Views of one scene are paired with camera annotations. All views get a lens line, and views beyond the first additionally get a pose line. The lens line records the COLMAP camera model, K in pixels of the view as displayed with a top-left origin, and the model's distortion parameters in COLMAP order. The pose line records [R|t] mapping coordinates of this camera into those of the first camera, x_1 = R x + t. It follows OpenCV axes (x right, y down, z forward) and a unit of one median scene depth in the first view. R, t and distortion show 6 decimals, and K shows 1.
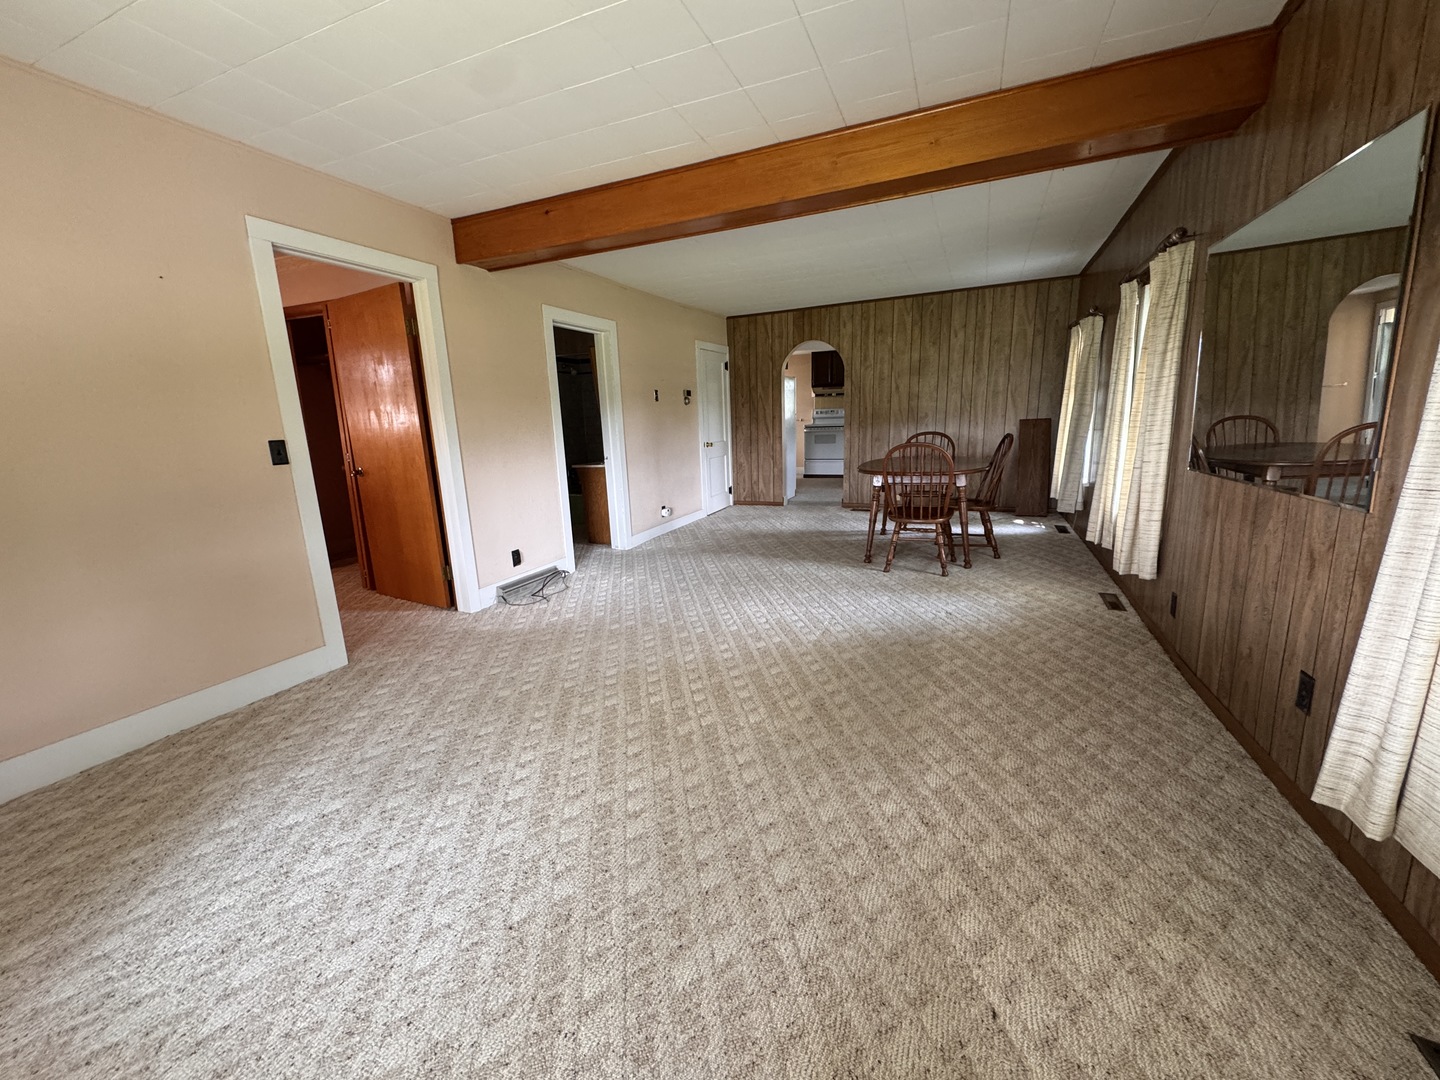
lens RADIAL K [[576.1, 0, 719.3], [0, 576.1, 534.4], [0, 0, 1]] dist [-0.002148, -0.000129]
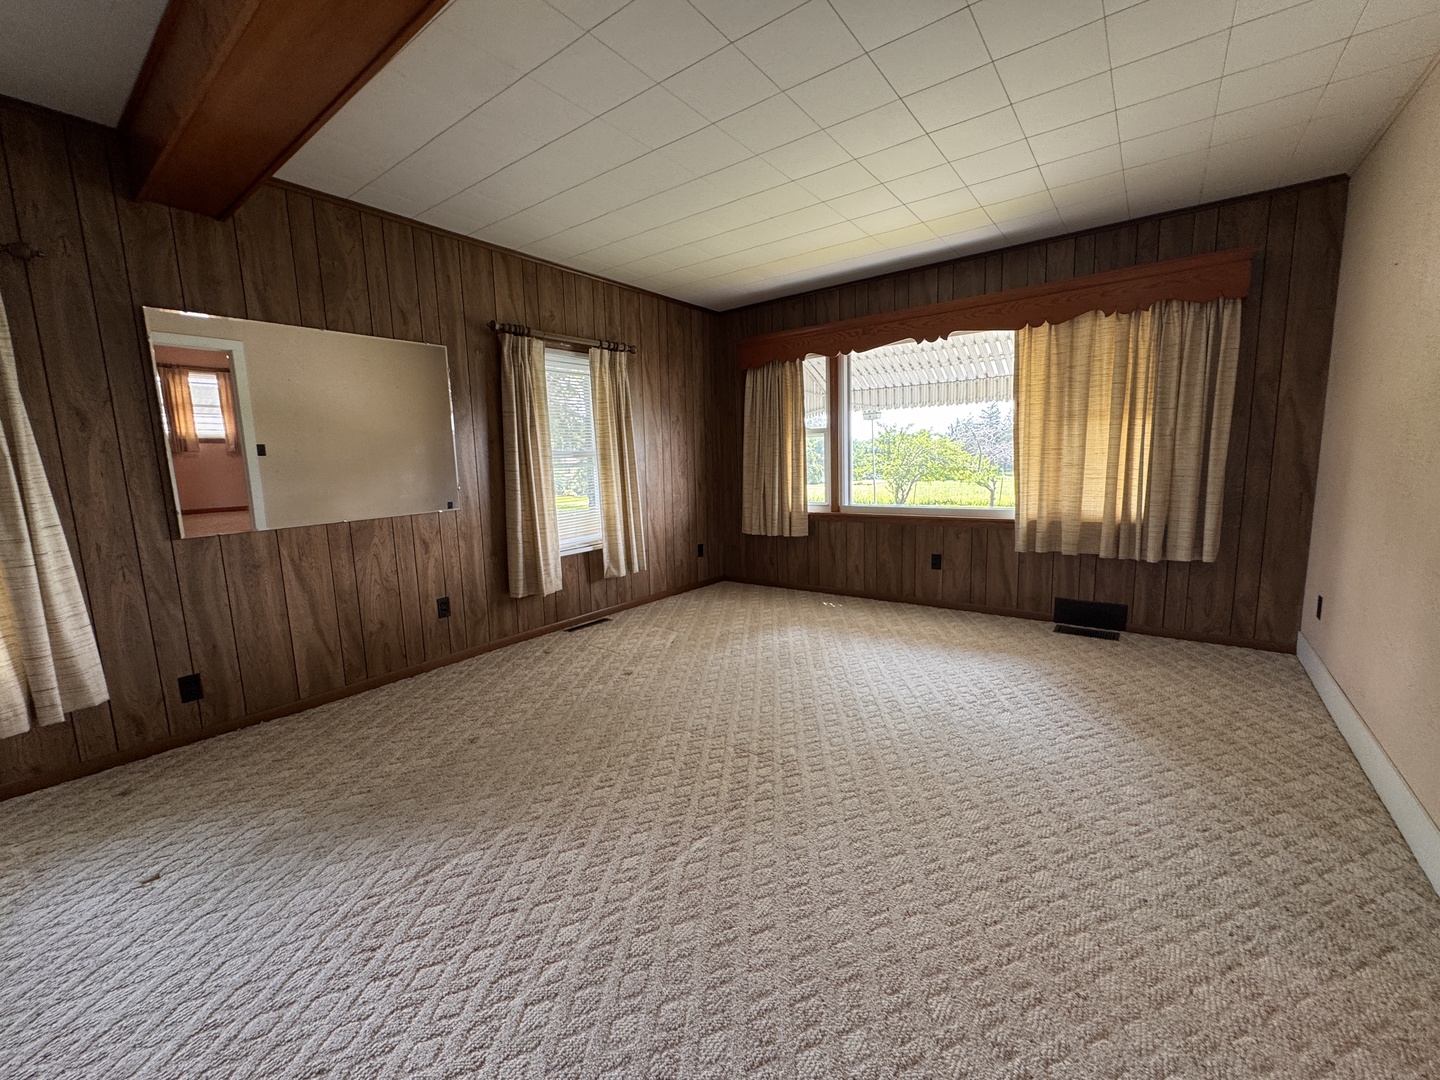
lens RADIAL K [[576.1, 0, 717.3], [0, 576.1, 537.9], [0, 0, 1]] dist [-0.002148, -0.000129]
pose [[-0.966690, 0.024576, 0.254767, -0.278453], [0.109124, 0.939953, 0.323389, -0.337740], [-0.231521, 0.340418, -0.911325, 1.734163]]
